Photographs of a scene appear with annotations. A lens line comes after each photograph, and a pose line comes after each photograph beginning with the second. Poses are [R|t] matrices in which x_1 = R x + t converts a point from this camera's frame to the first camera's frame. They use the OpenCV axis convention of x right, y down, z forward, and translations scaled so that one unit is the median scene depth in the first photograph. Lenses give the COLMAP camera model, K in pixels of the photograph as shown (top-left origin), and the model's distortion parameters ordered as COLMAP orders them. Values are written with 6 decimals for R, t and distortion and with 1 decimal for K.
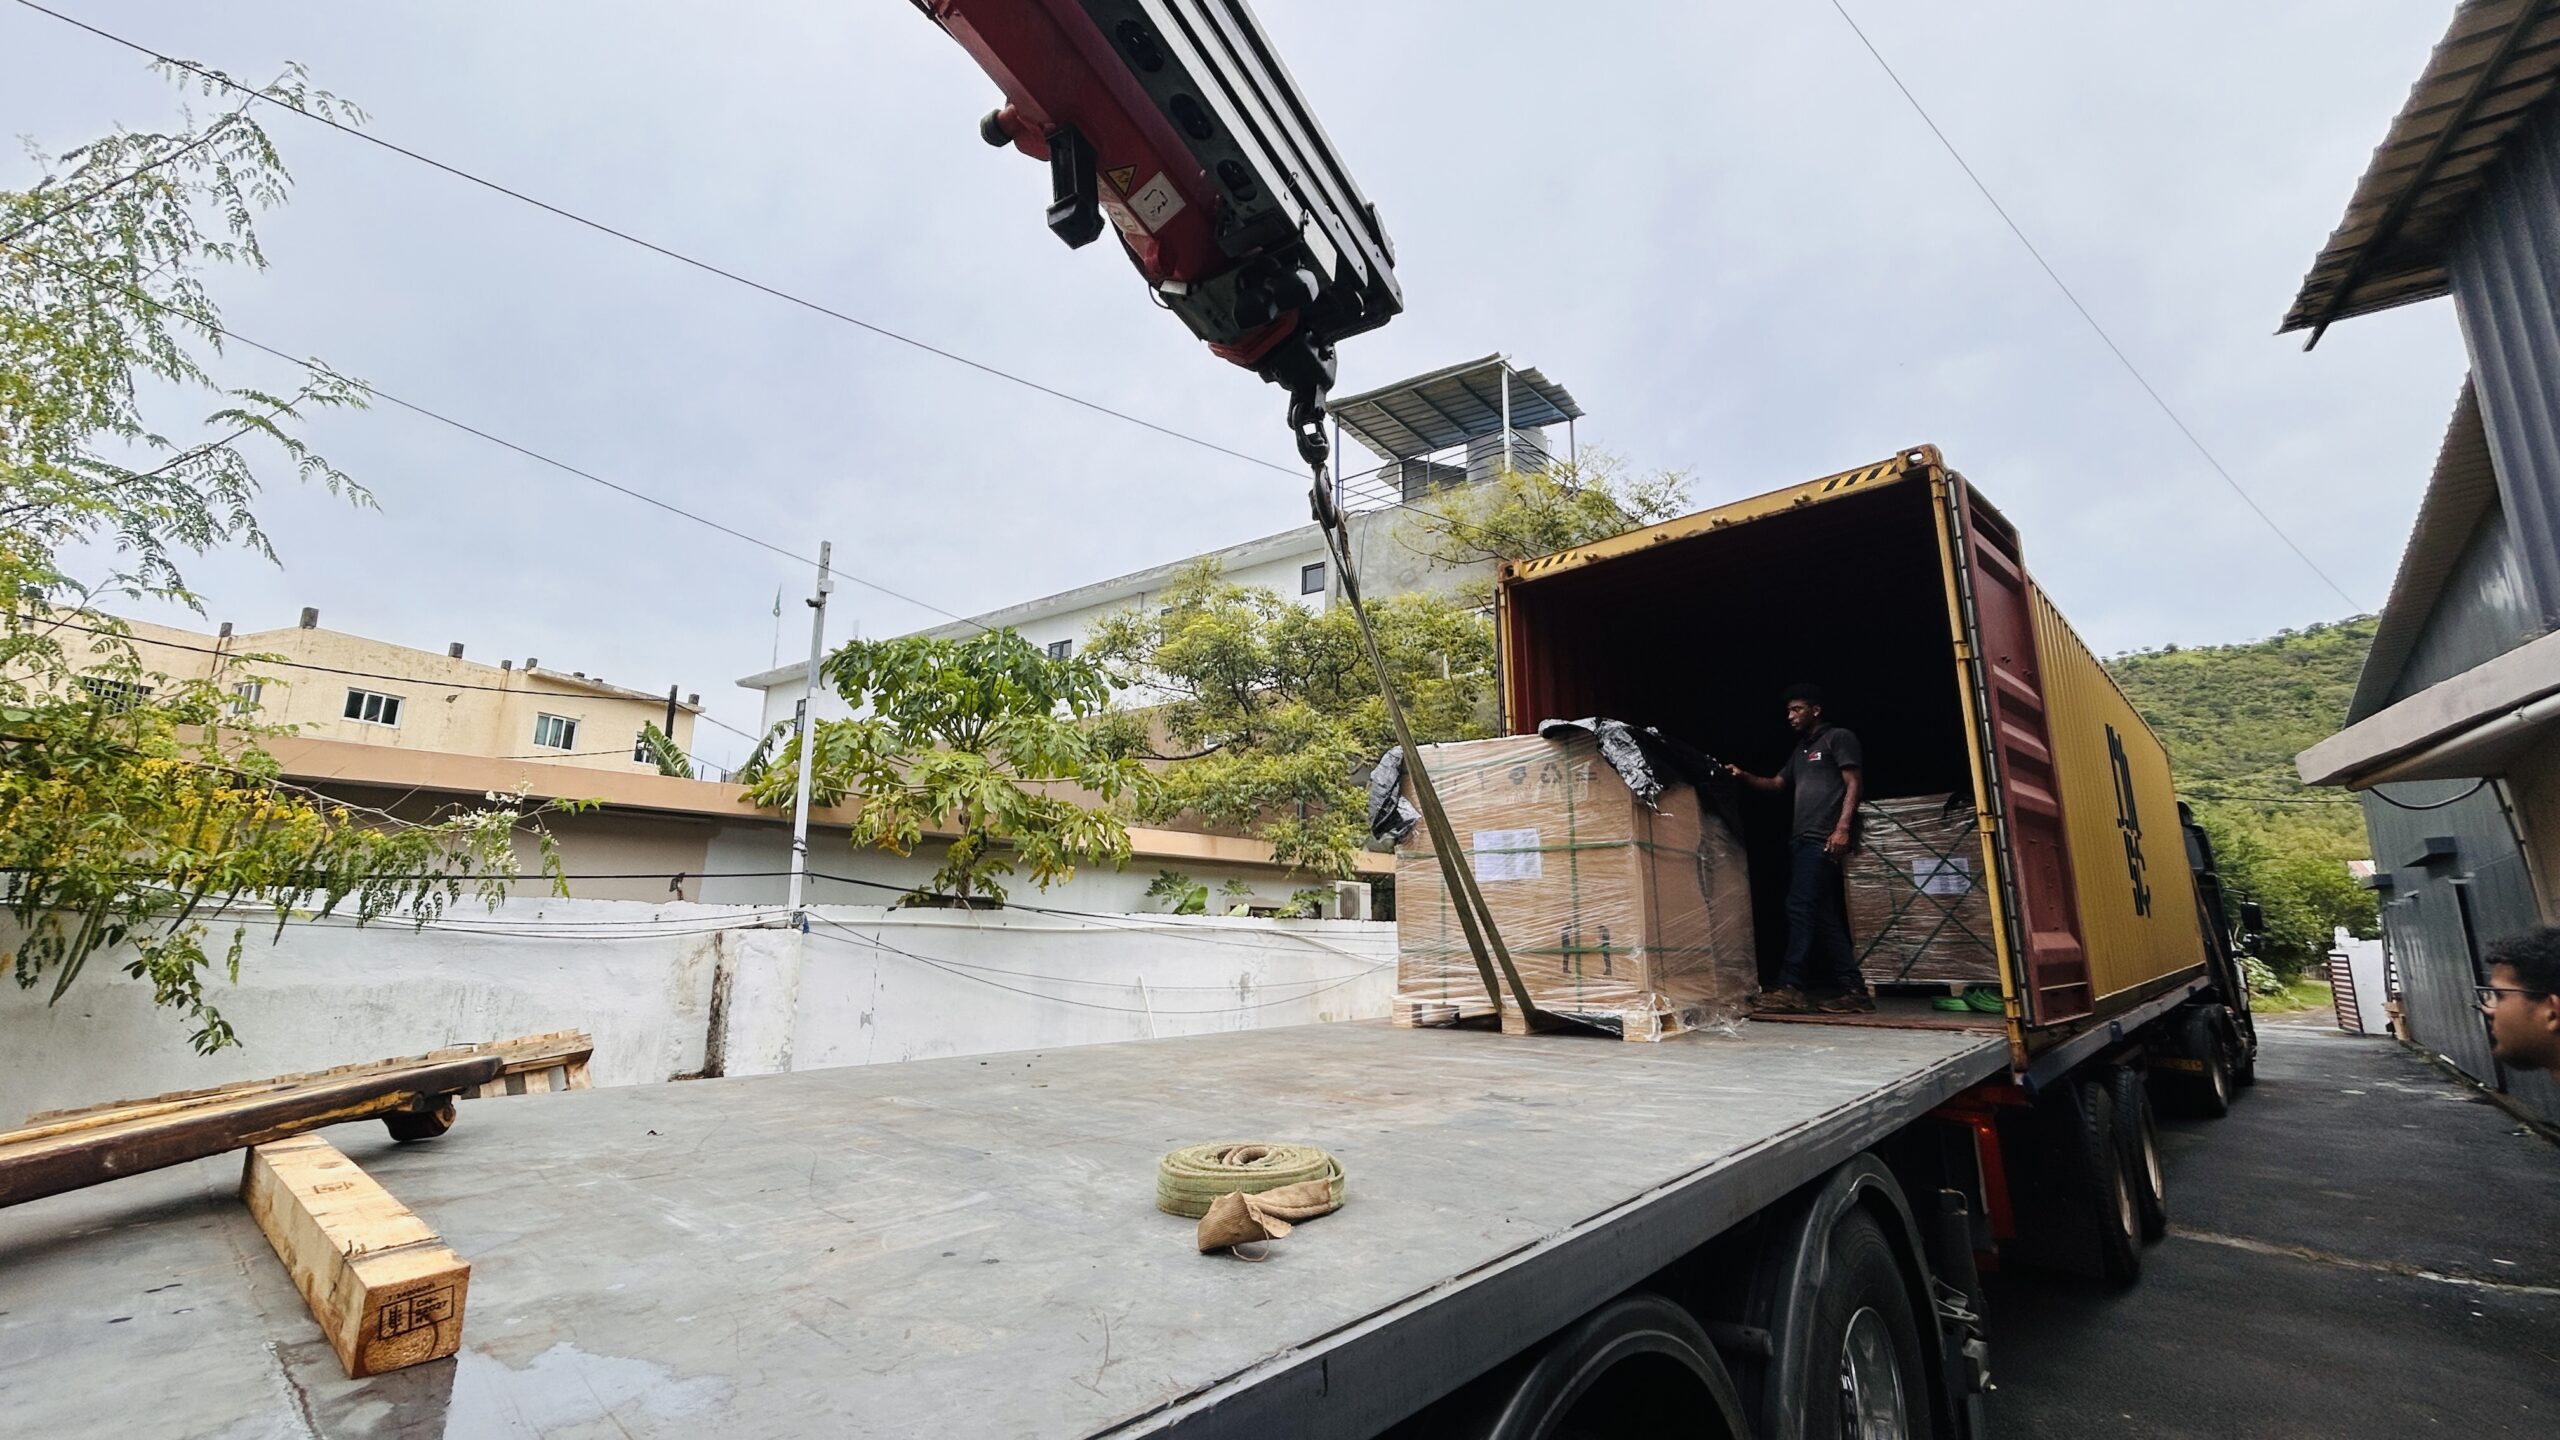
lens RADIAL K [[1043.9, 0, 1277.4], [0, 1043.9, 714.8], [0, 0, 1]] dist [0.000285, -0.000065]
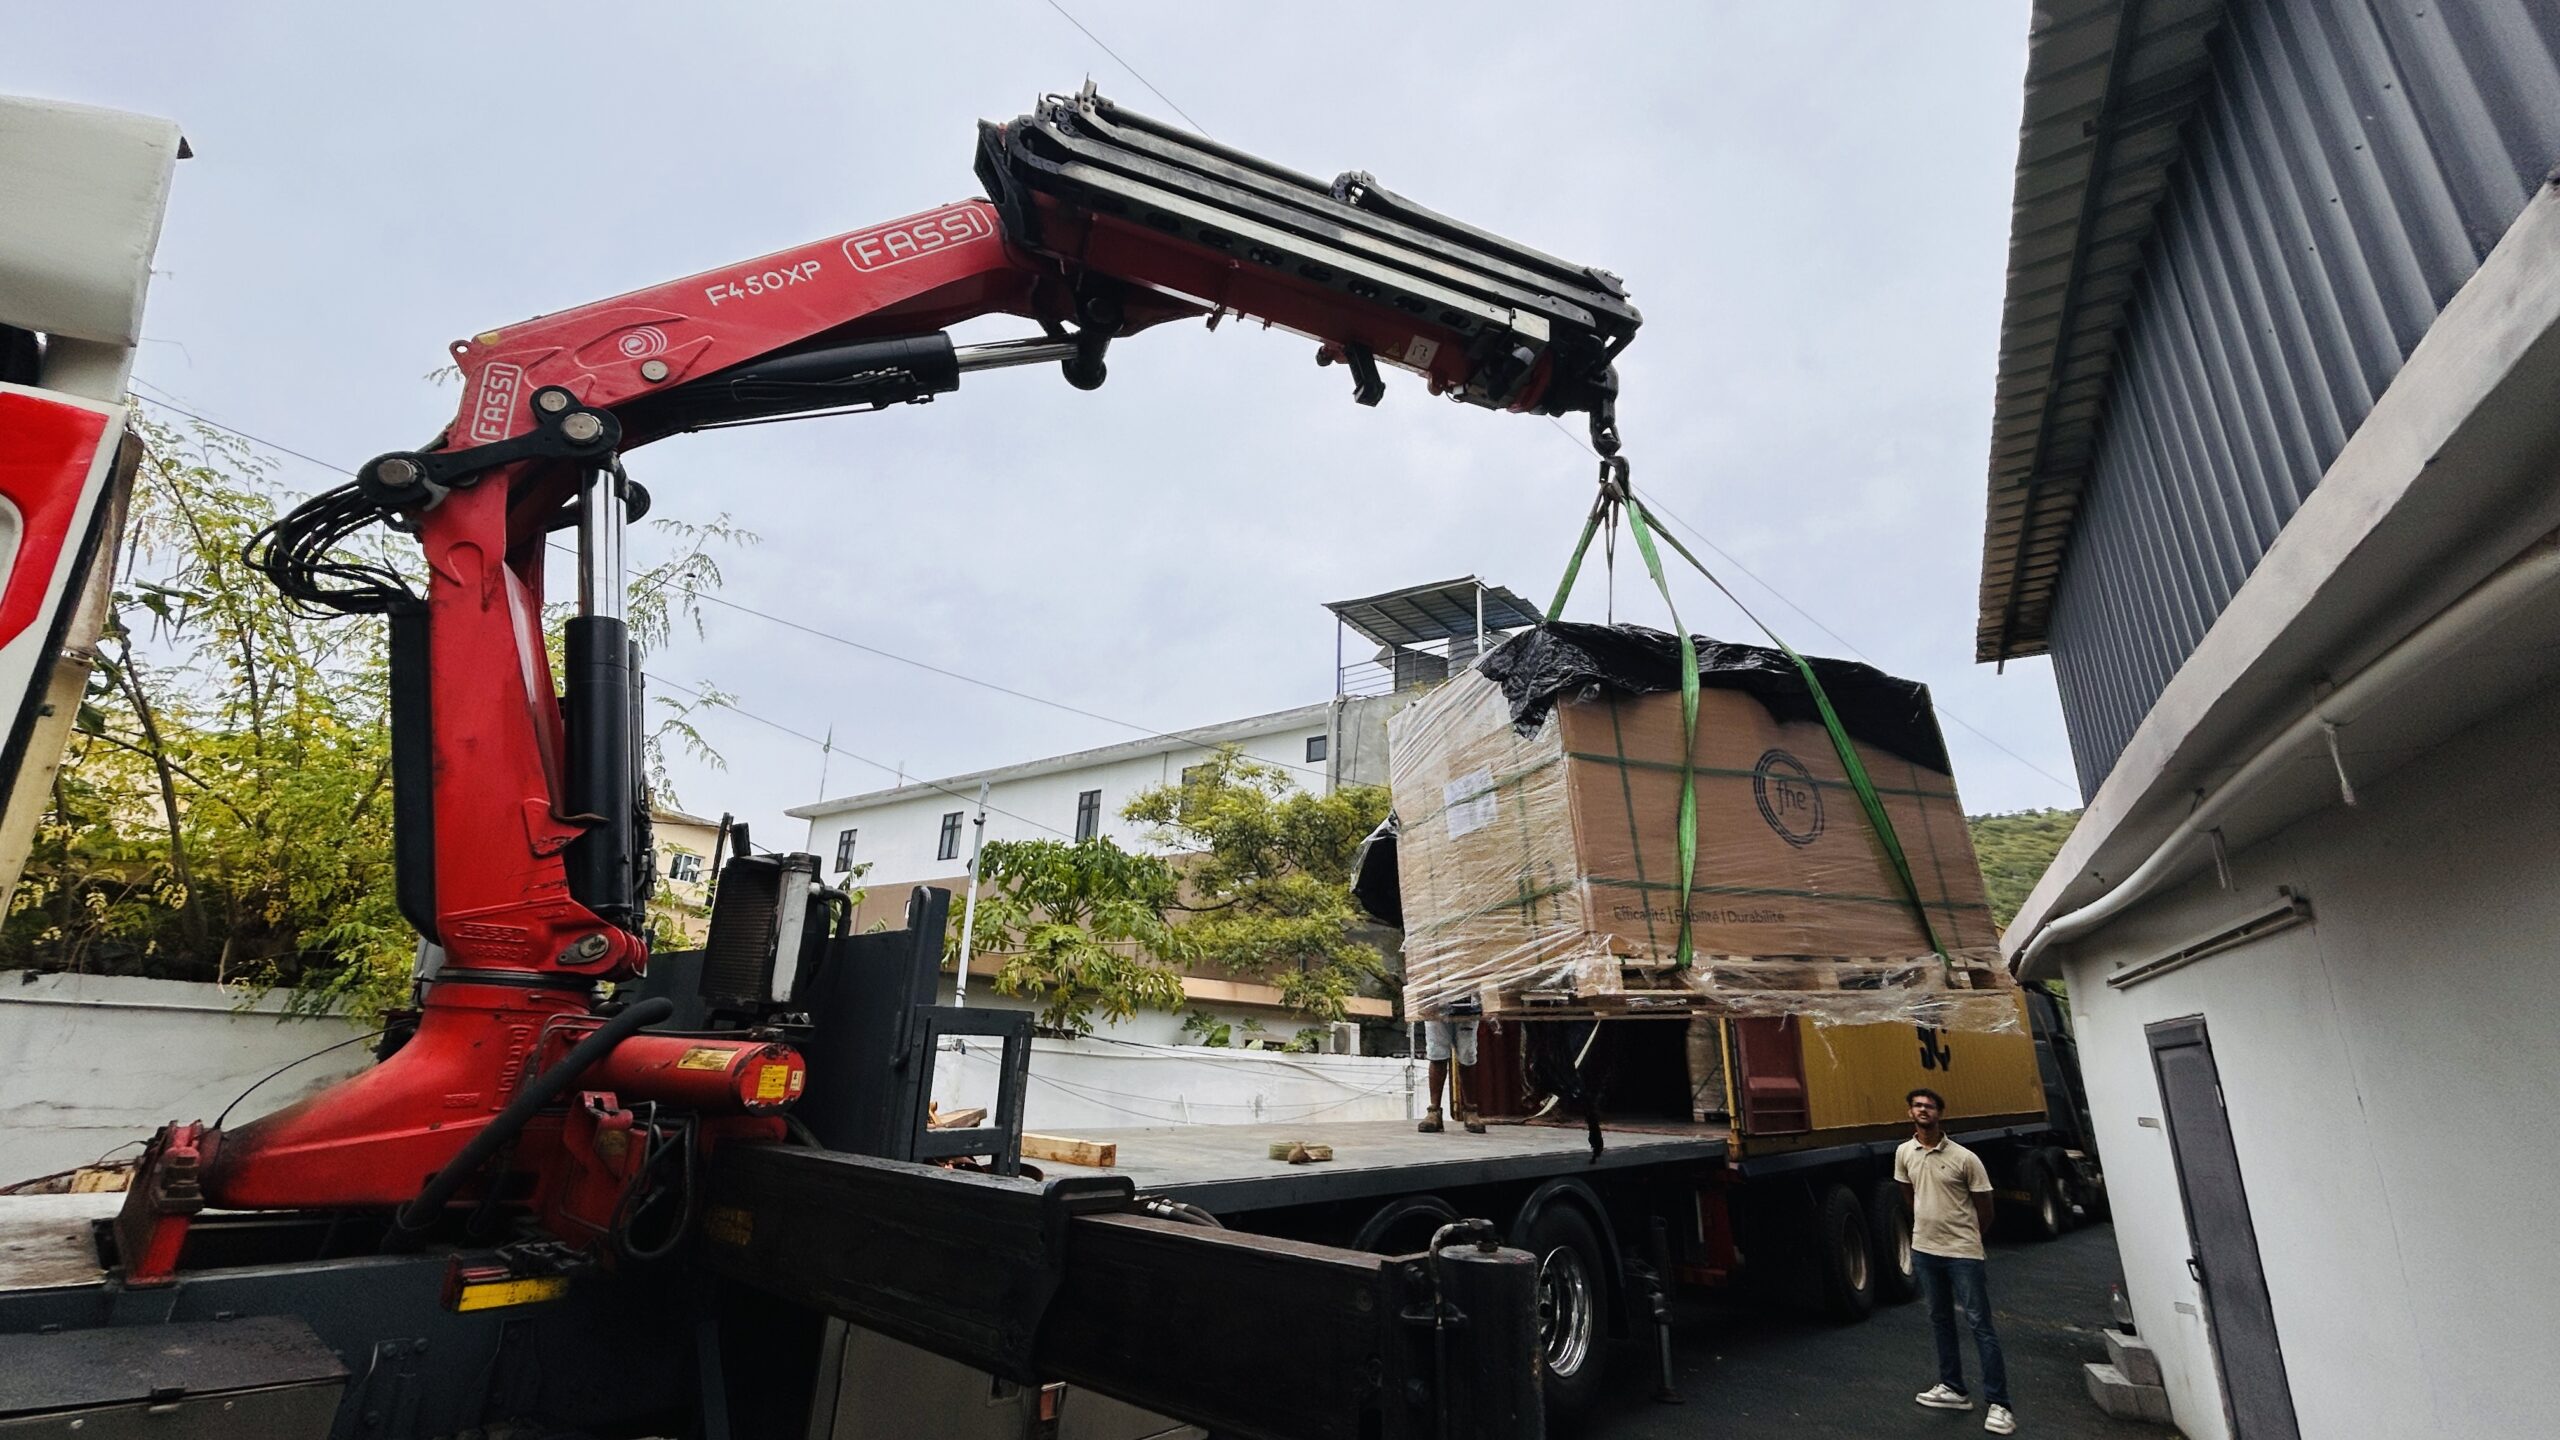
lens RADIAL K [[1043.9, 0, 1269.9], [0, 1043.9, 702.8], [0, 0, 1]] dist [0.000285, -0.000065]
pose [[0.999620, 0.026184, -0.008599, -0.016067], [-0.027063, 0.991576, -0.126665, -0.057983], [0.005210, 0.126850, 0.991908, -0.281036]]
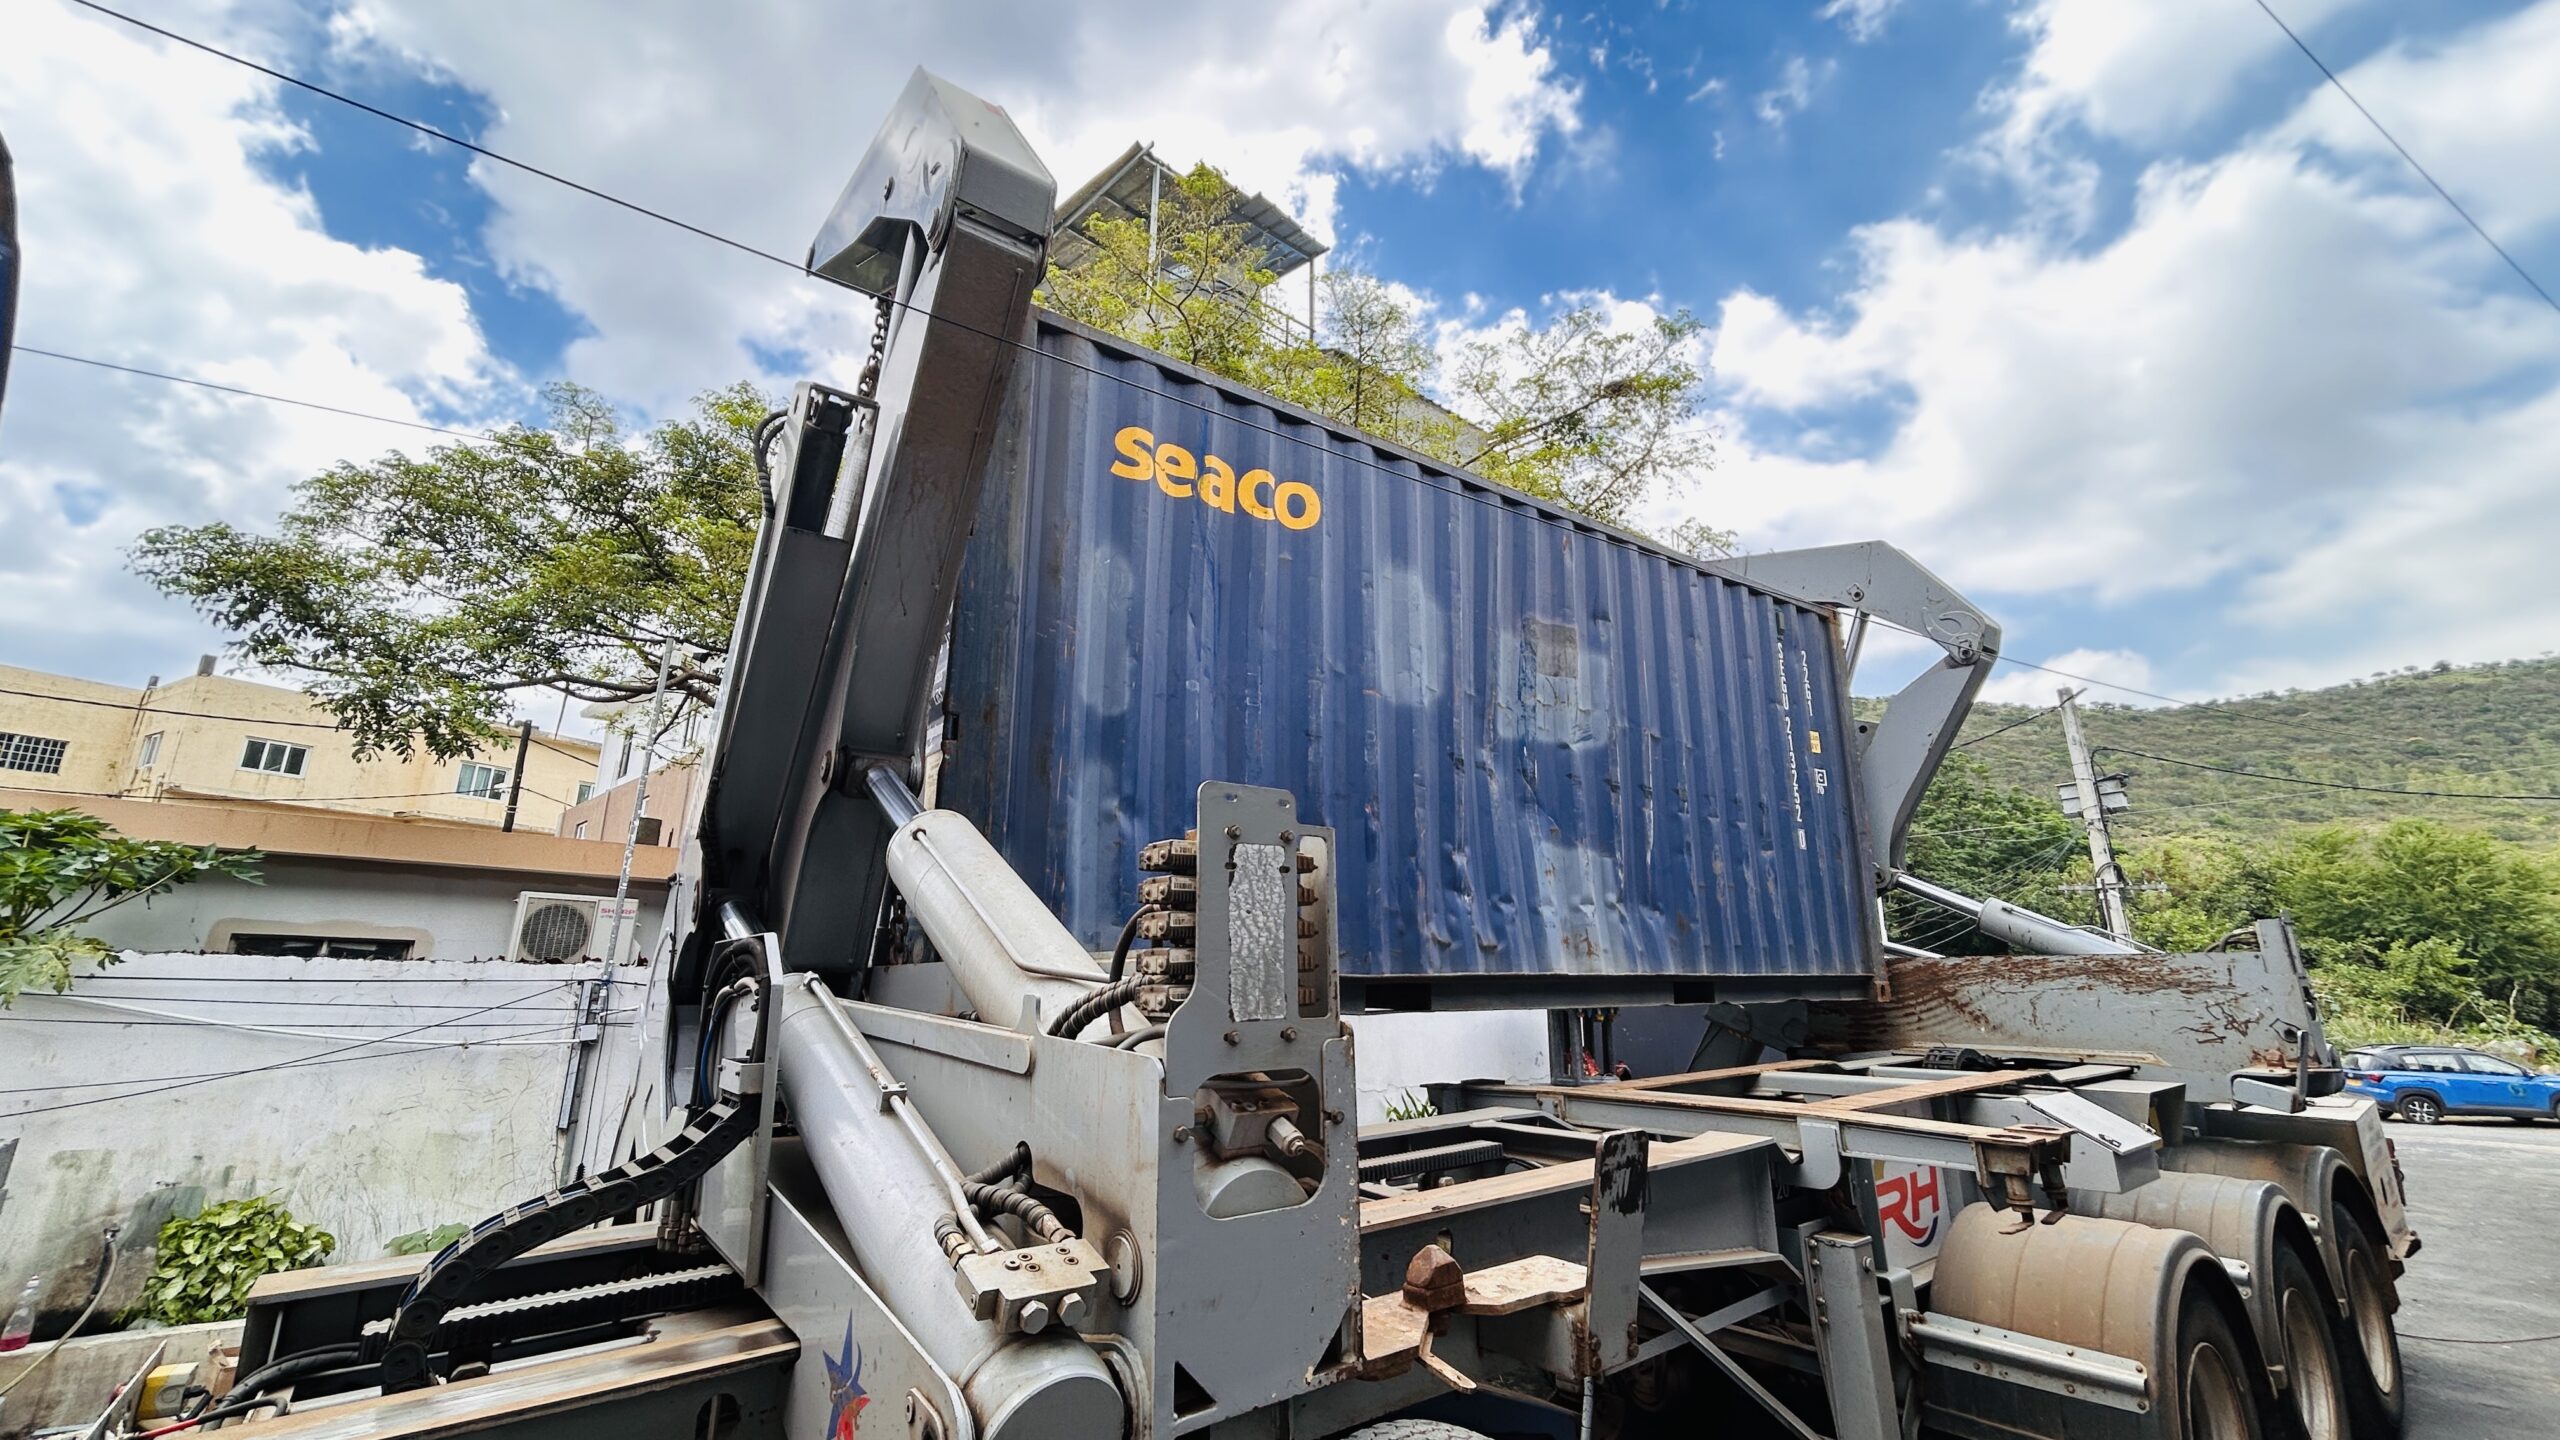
lens RADIAL K [[1043.9, 0, 1287.1], [0, 1043.9, 726.1], [0, 0, 1]] dist [0.000285, -0.000065]
pose [[0.990852, -0.032523, -0.130974, 0.572131], [0.026266, 0.998443, -0.049218, 0.112143], [0.132371, 0.045327, 0.990163, 0.512376]]
